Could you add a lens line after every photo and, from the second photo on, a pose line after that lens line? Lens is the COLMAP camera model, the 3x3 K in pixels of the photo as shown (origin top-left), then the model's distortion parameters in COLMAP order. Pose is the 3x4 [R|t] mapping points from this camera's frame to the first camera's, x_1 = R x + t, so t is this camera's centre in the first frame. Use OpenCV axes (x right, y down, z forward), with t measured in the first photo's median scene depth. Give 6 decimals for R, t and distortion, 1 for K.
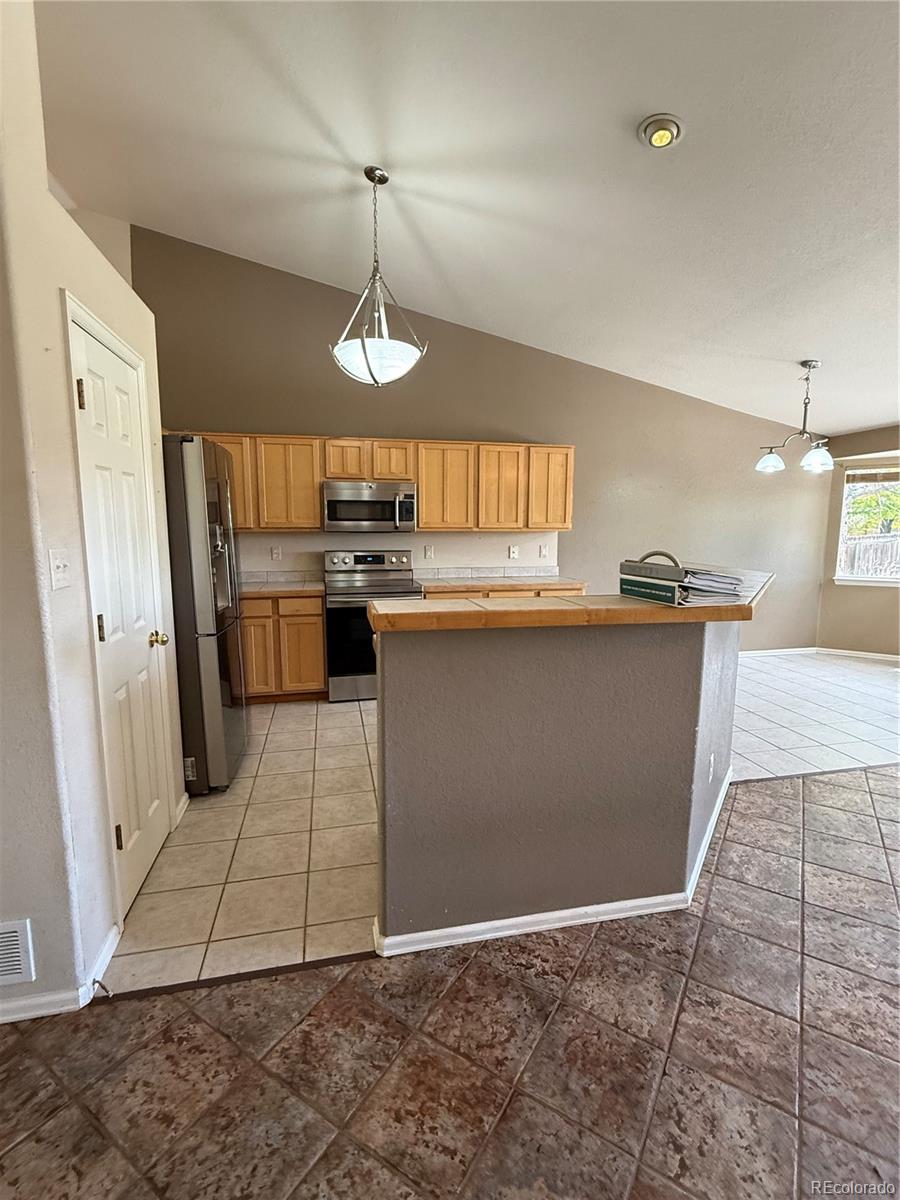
lens RADIAL K [[559.5, 0, 451.7], [0, 559.5, 597.6], [0, 0, 1]] dist [0.003361, -0.000454]
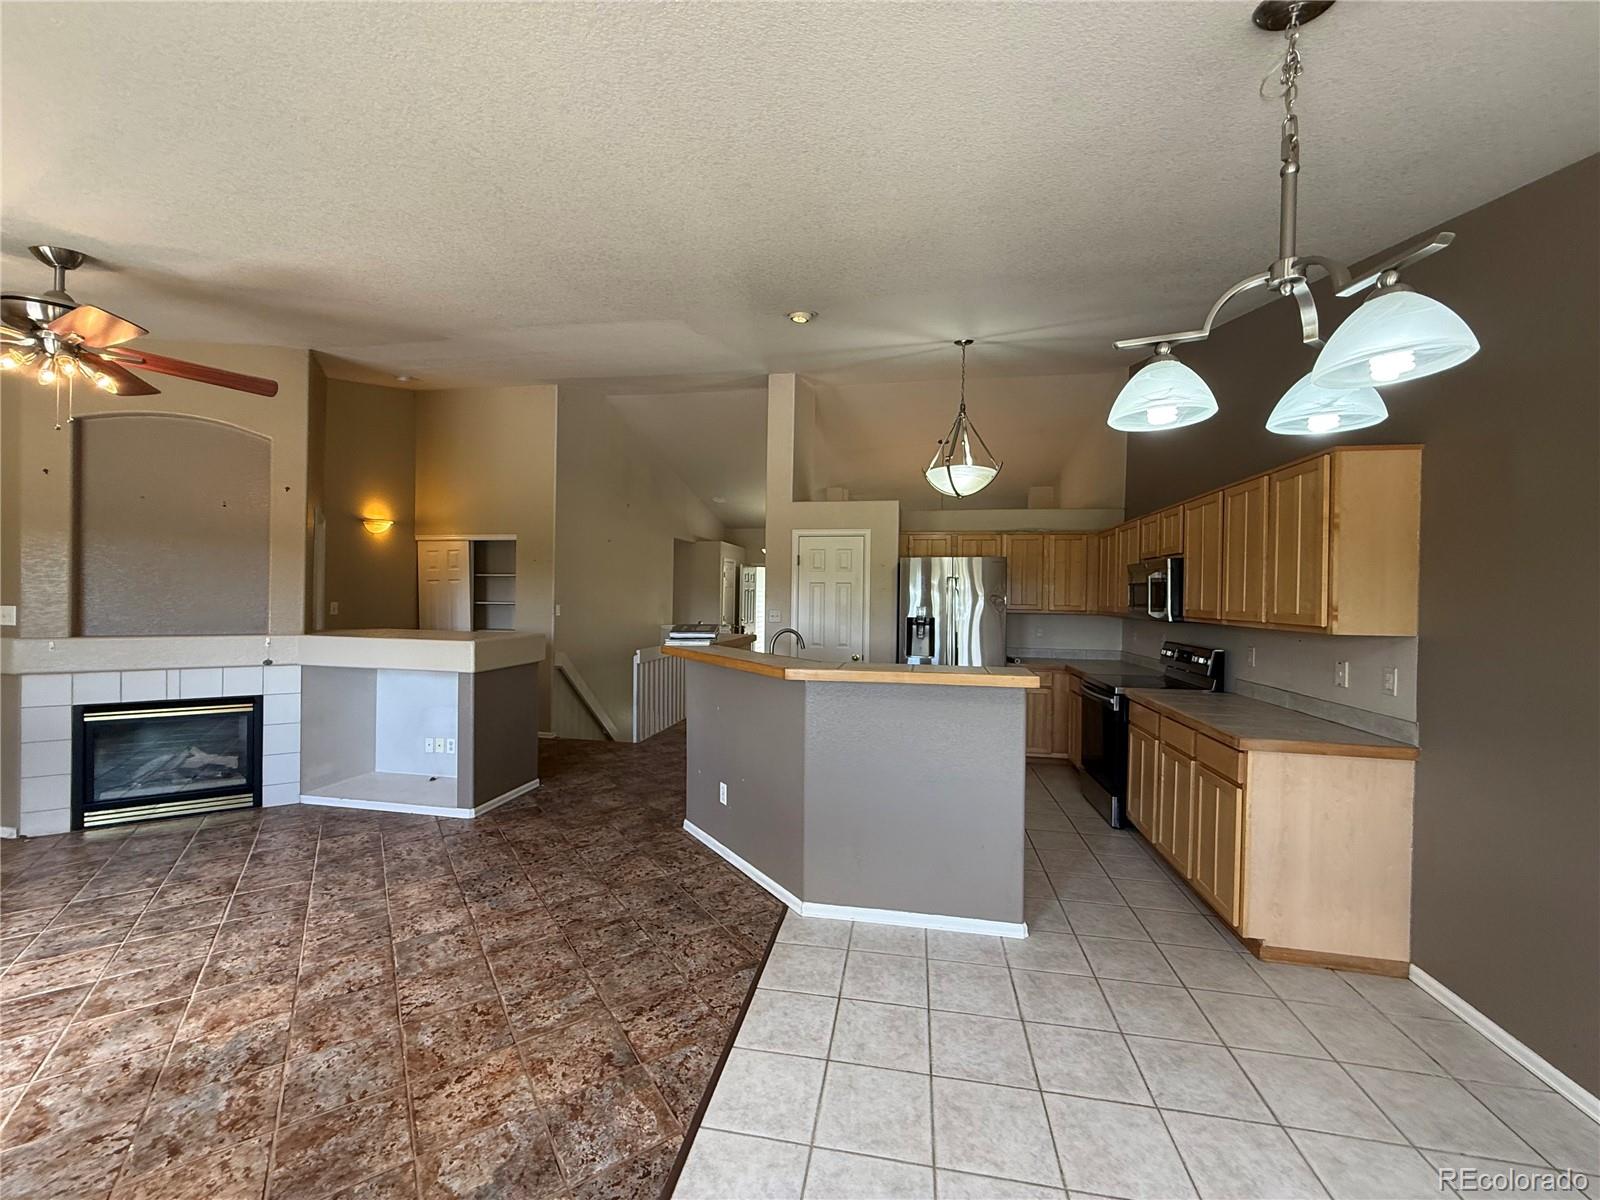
lens RADIAL K [[638.6, 0, 801.0], [0, 638.6, 599.6], [0, 0, 1]] dist [-0.003074, 0.001391]
pose [[-0.388602, 0.001252, -0.921405, 1.608799], [-0.134241, 0.989252, 0.057960, -0.227576], [0.911575, 0.146213, -0.384257, 1.530081]]
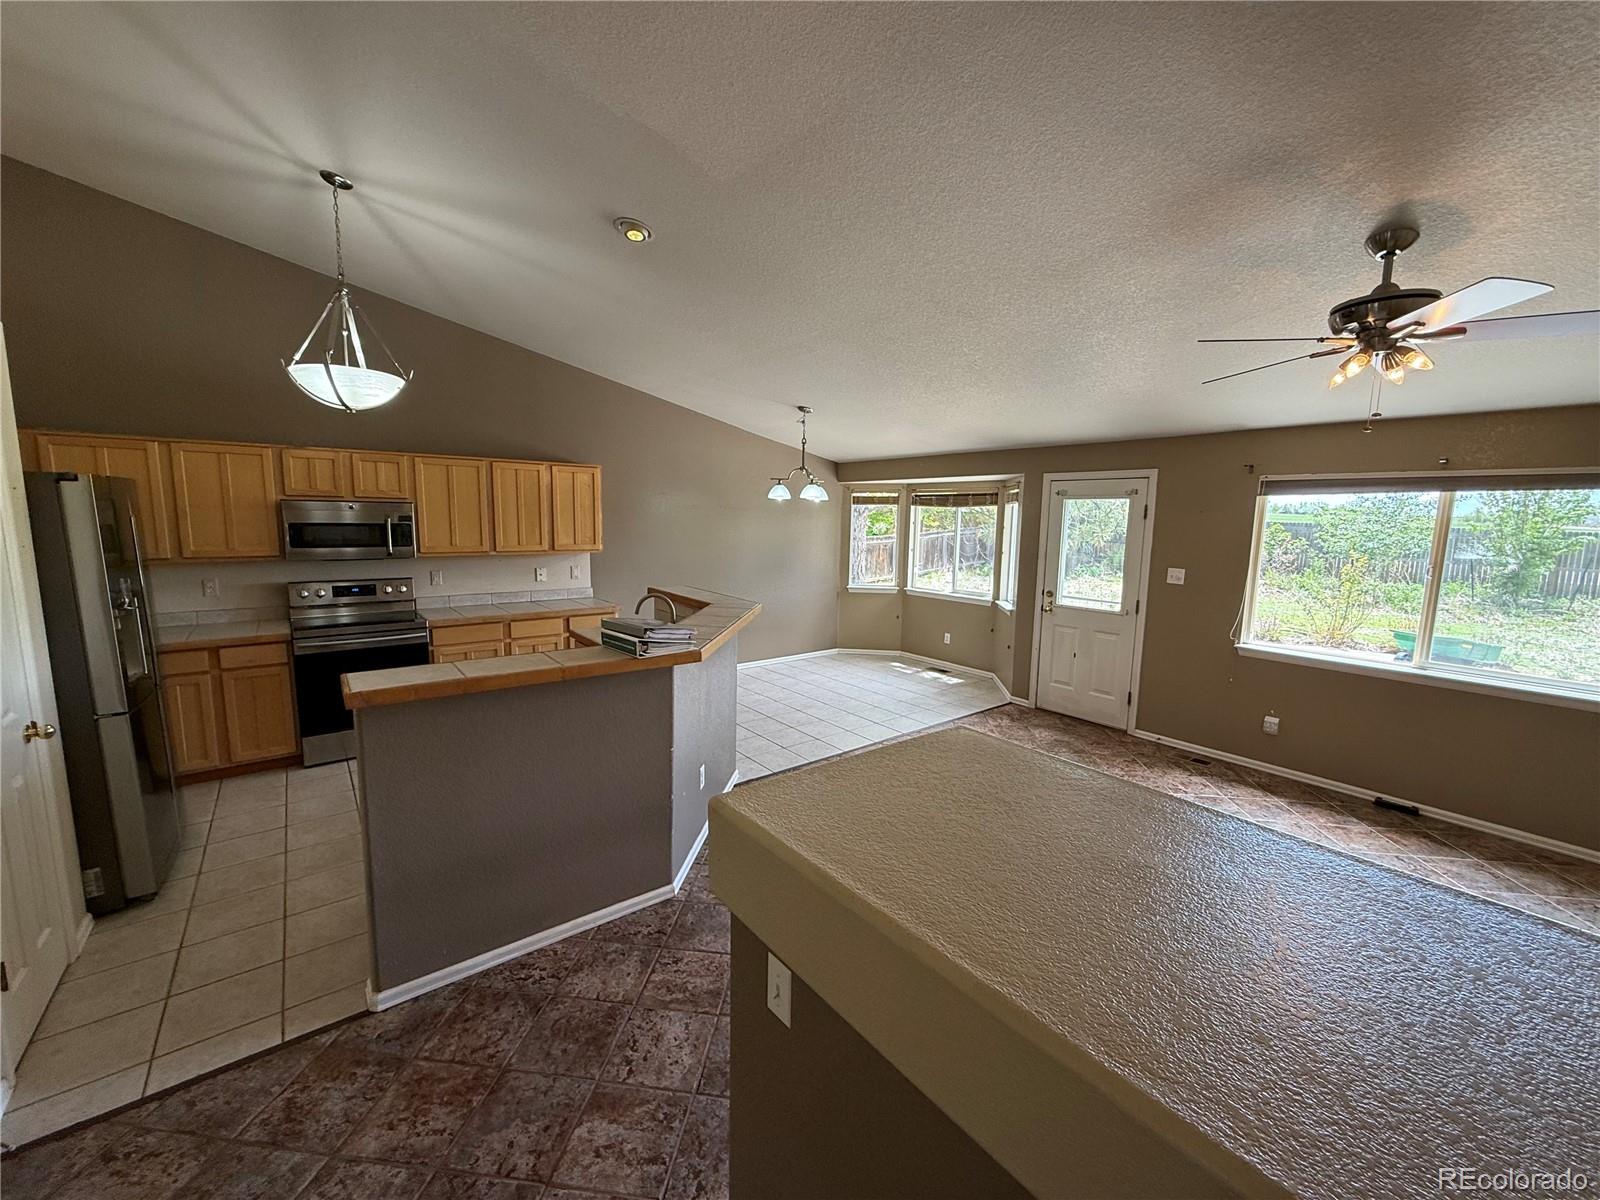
lens RADIAL K [[638.6, 0, 800.1], [0, 638.6, 599.7], [0, 0, 1]] dist [-0.003074, 0.001391]
pose [[0.900388, -0.044670, 0.432789, 0.073949], [0.040983, 0.999000, 0.017848, -0.080571], [-0.433154, 0.001667, 0.901318, -0.287004]]
